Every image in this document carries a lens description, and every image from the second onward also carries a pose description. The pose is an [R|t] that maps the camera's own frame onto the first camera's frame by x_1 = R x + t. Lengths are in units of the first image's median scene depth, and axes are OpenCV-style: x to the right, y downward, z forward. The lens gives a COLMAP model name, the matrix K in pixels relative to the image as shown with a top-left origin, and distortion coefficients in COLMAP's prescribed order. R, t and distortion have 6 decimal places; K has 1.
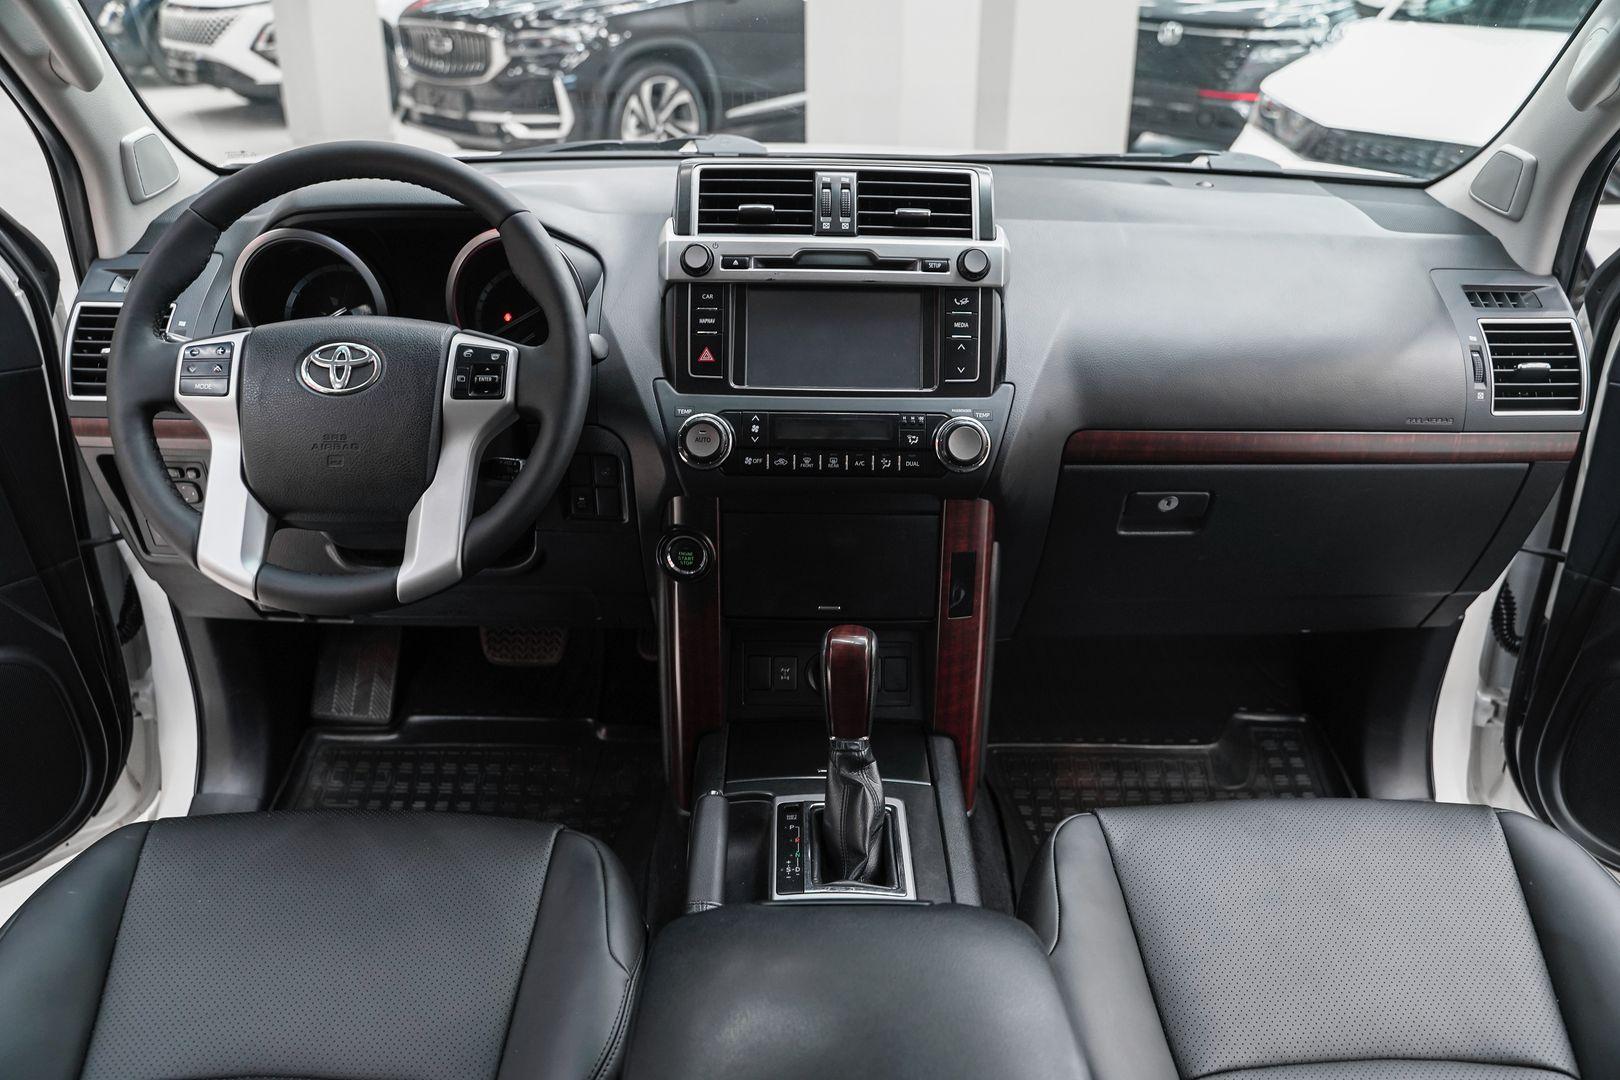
lens RADIAL K [[1320.4, 0, 799.9], [0, 1320.4, 546.1], [0, 0, 1]] dist [-0.094717, 0.066724]
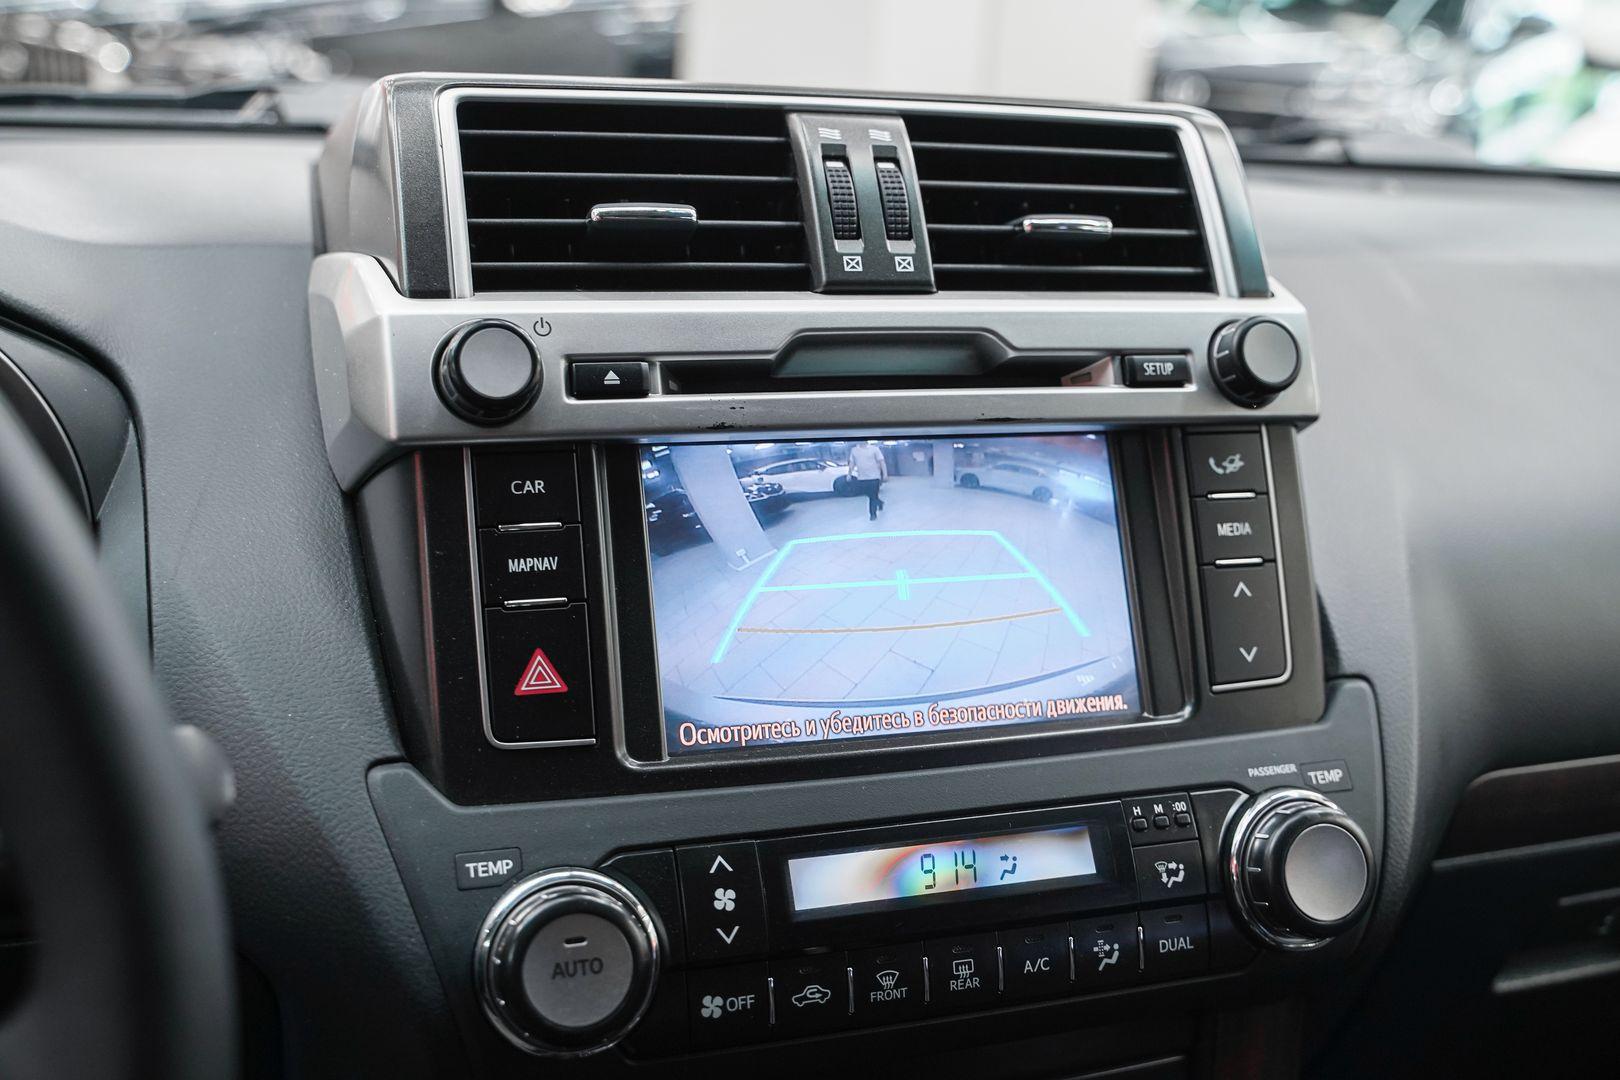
lens RADIAL K [[1786.9, 0, 839.3], [0, 1786.9, 515.1], [0, 0, 1]] dist [-0.030009, 0.000000]
pose [[0.941531, -0.056221, 0.332202, -0.141778], [0.097823, 0.989122, -0.109855, -0.128245], [-0.322412, 0.135929, 0.936789, 0.572912]]
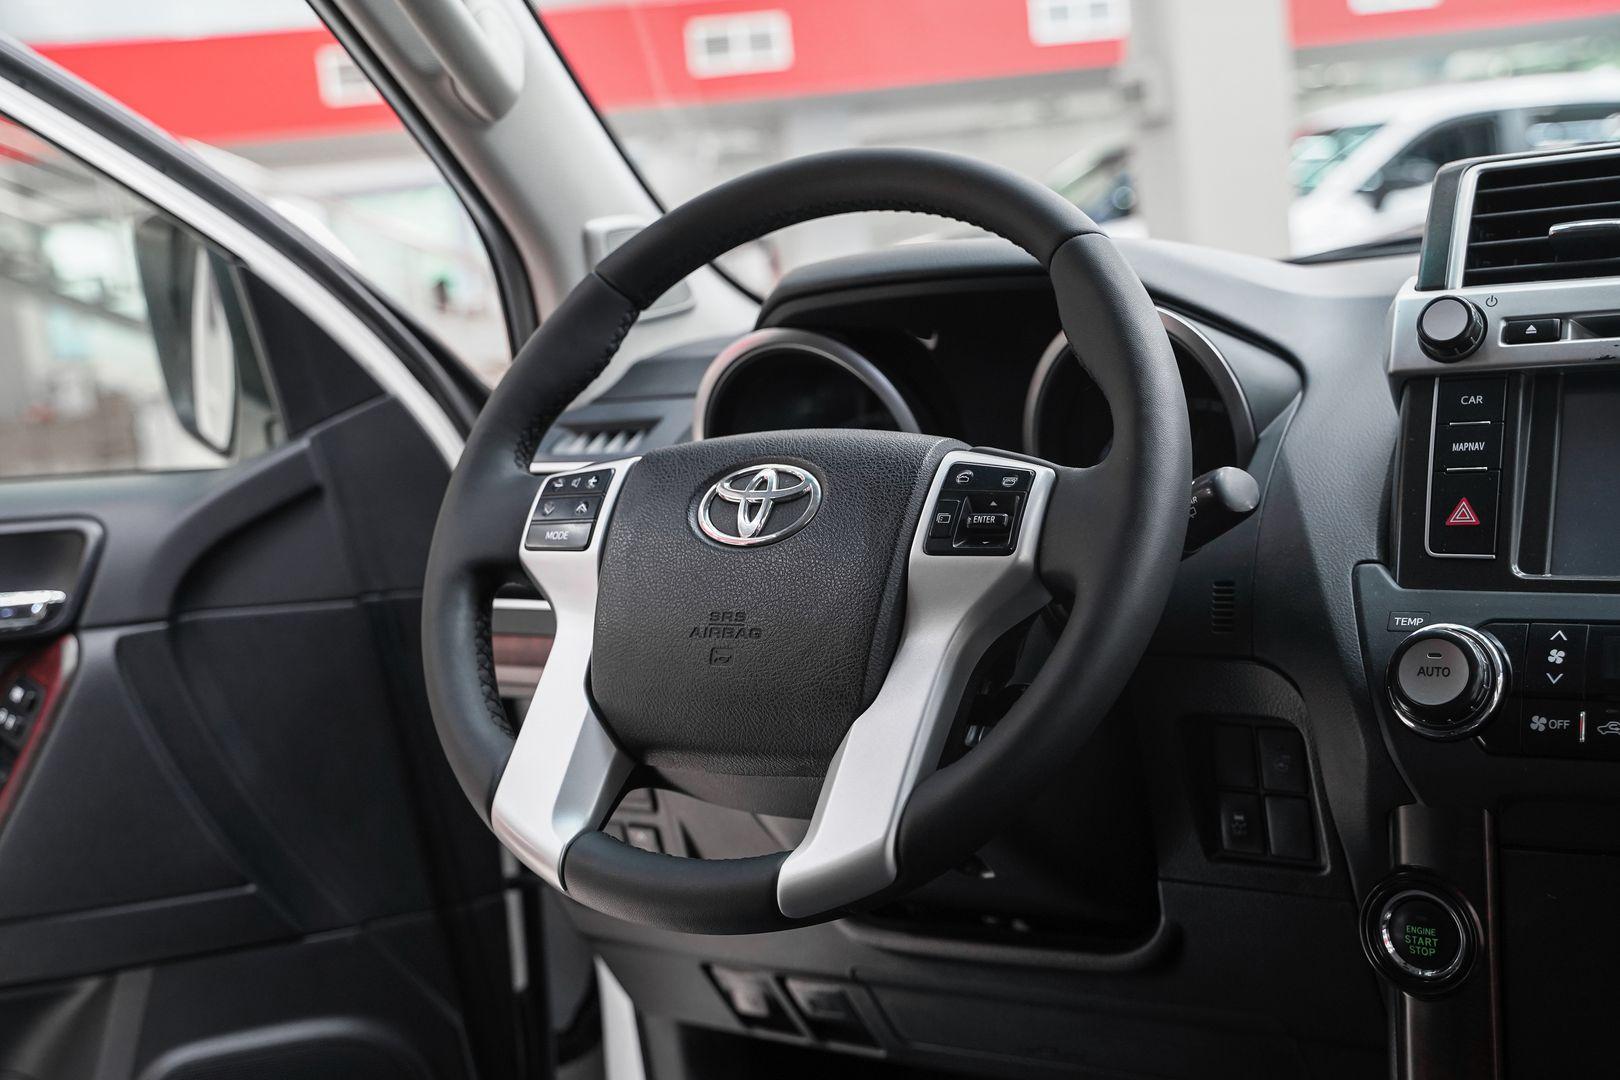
lens RADIAL K [[2099.3, 0, 770.9], [0, 2099.3, 509.1], [0, 0, 1]] dist [0.037883, 0.000000]
pose [[0.843230, -0.022690, -0.537074, 0.133807], [-0.136092, 0.957549, -0.254125, 0.089183], [0.520041, 0.287377, 0.804346, 0.228606]]
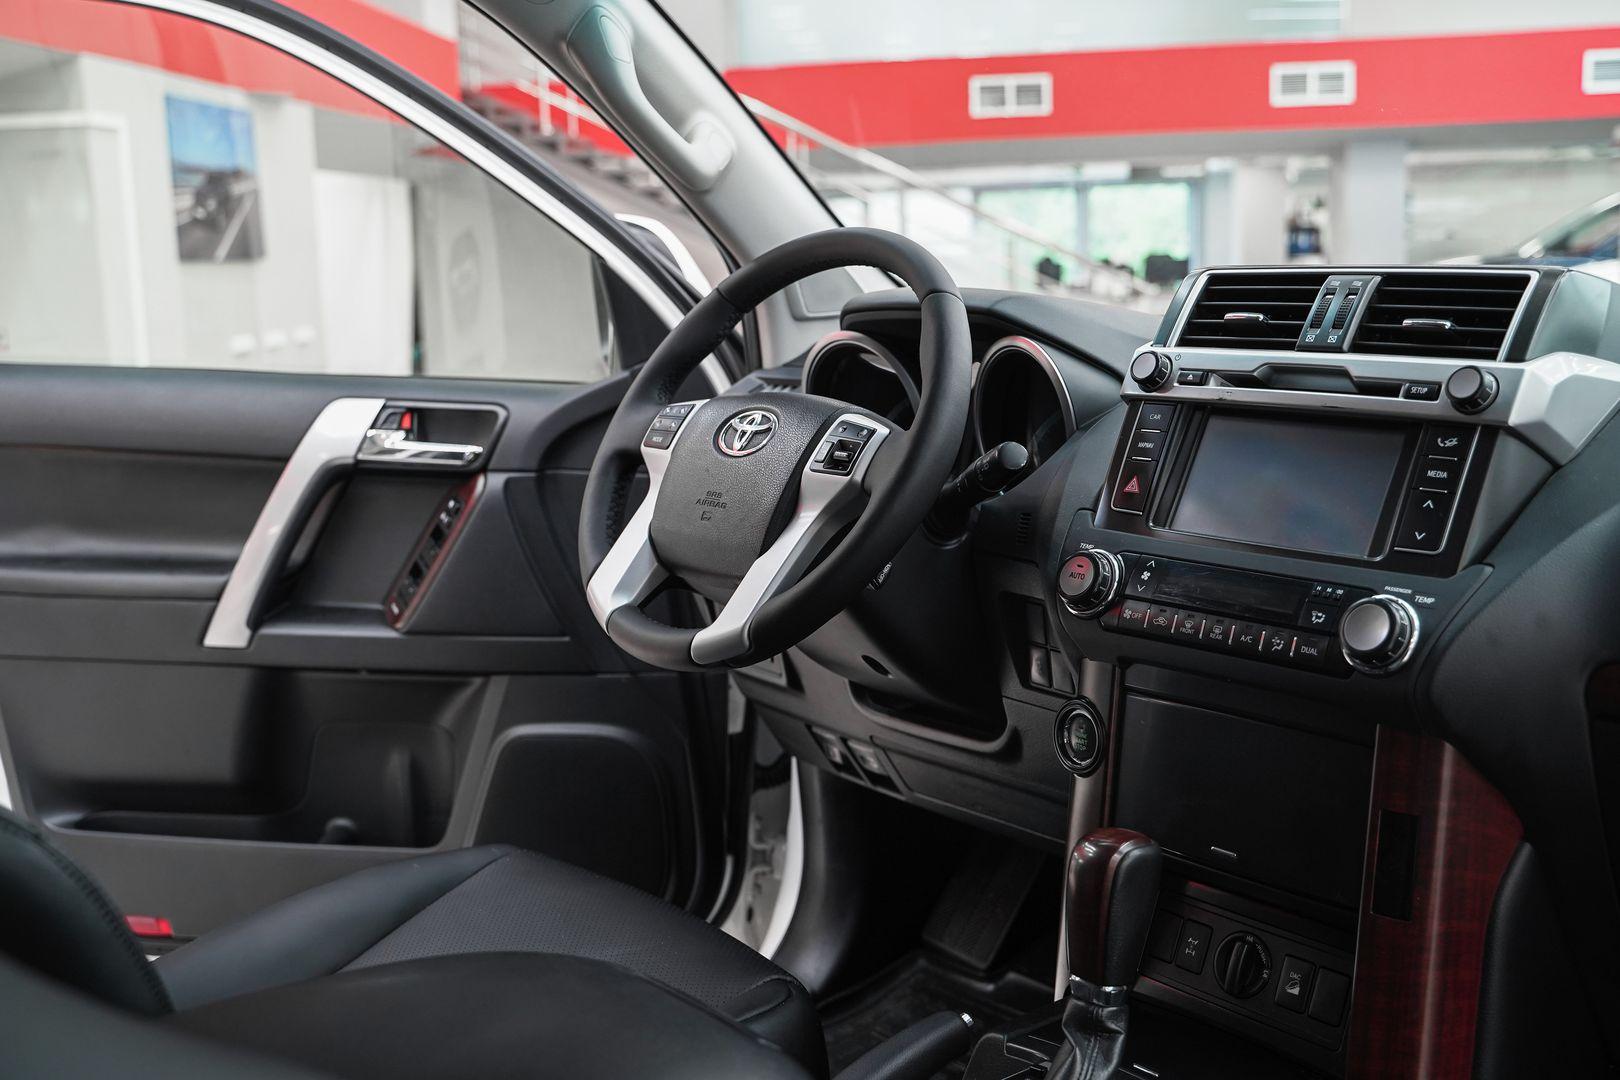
lens RADIAL K [[1711.5, 0, 765.5], [0, 1711.5, 509.7], [0, 0, 1]] dist [-0.032006, 0.000000]
pose [[0.621026, 0.092367, -0.778328, 0.597520], [-0.317110, 0.937738, -0.141736, 0.086791], [0.716776, 0.334837, 0.611650, 0.208378]]
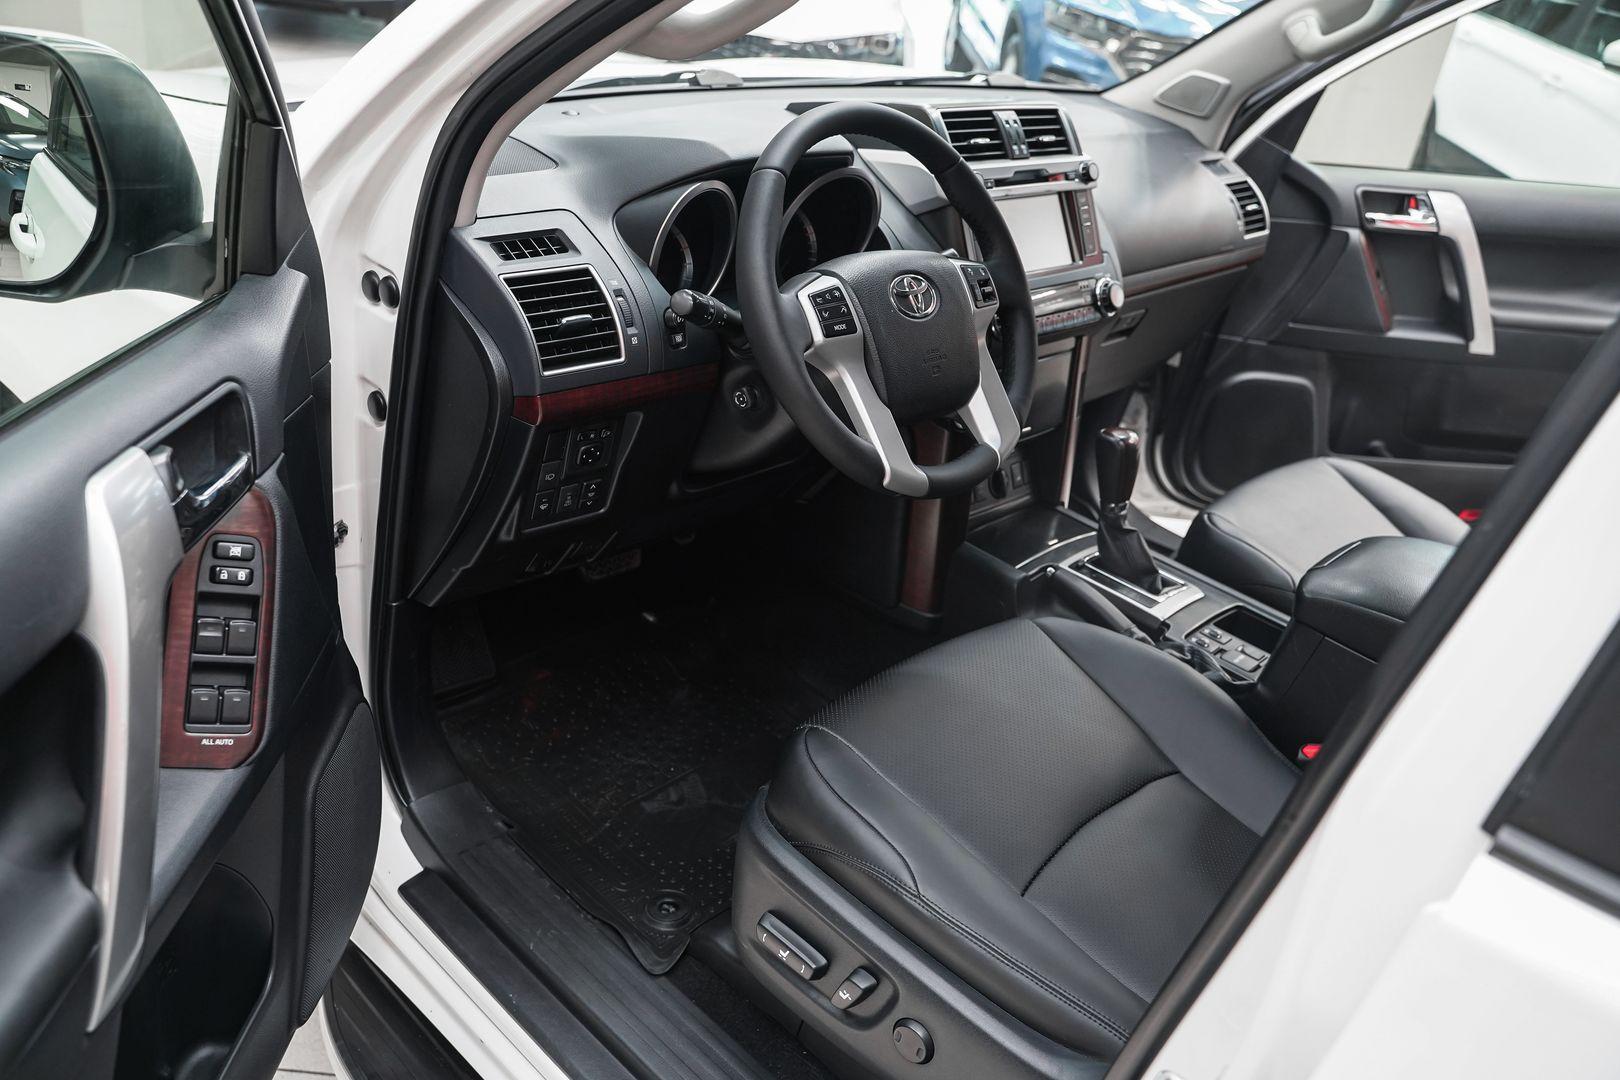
lens RADIAL K [[1320.4, 0, 812.8], [0, 1320.4, 543.6], [0, 0, 1]] dist [-0.094717, 0.066724]
pose [[0.695154, -0.262399, 0.669259, -1.149576], [0.190251, 0.964958, 0.180722, -0.136584], [-0.693228, 0.001697, 0.720716, 0.163876]]
